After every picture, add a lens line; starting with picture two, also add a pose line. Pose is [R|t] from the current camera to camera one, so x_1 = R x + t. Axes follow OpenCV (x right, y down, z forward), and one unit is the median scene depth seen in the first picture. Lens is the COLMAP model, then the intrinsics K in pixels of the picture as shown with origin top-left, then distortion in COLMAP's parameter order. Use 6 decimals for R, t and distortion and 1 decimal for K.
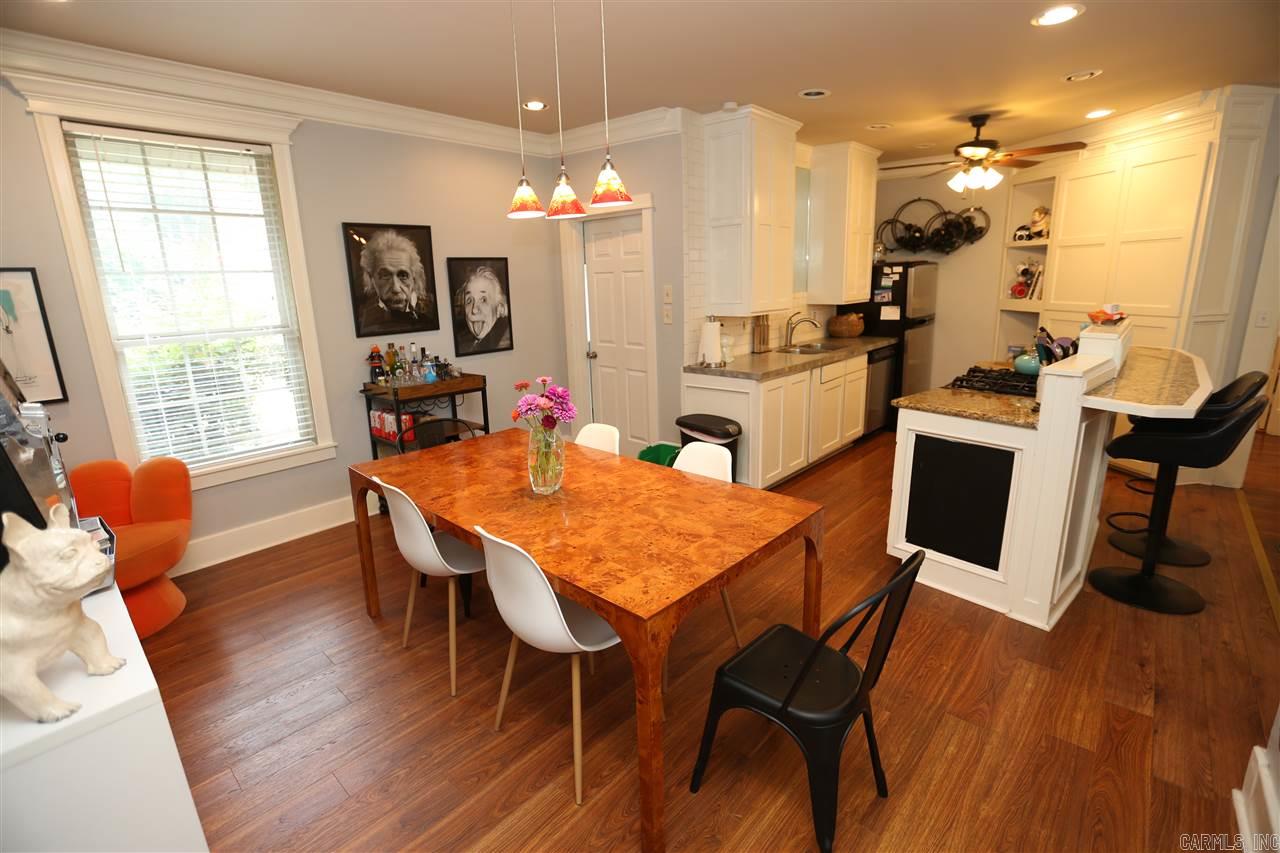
lens RADIAL K [[576.4, 0, 642.3], [0, 576.4, 422.3], [0, 0, 1]] dist [-0.056055, 0.020476]
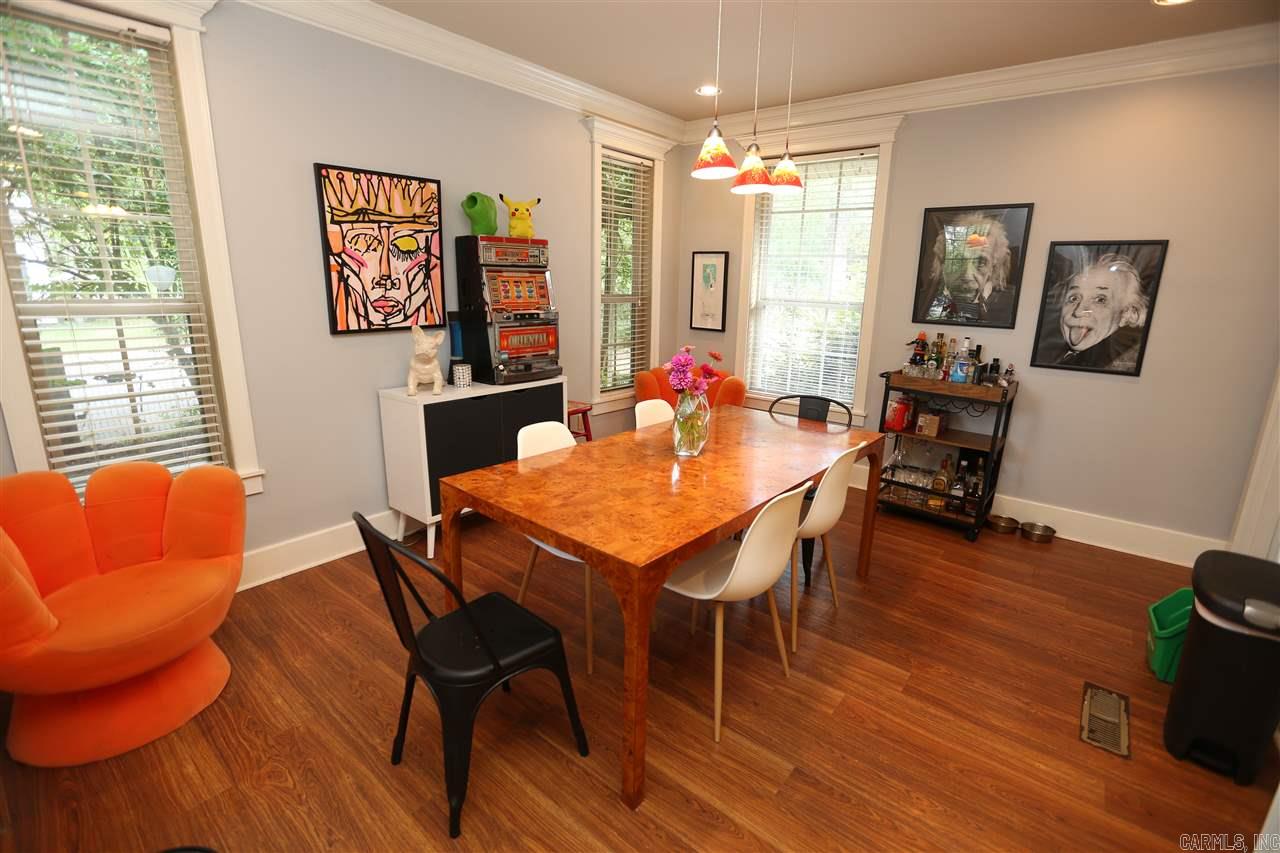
lens RADIAL K [[576.4, 0, 642.3], [0, 576.4, 422.3], [0, 0, 1]] dist [-0.056055, 0.020476]
pose [[0.050286, 0.257846, -0.964876, 0.455440], [-0.268735, 0.933961, 0.235579, -0.084355], [0.961901, 0.247450, 0.116257, 0.423803]]
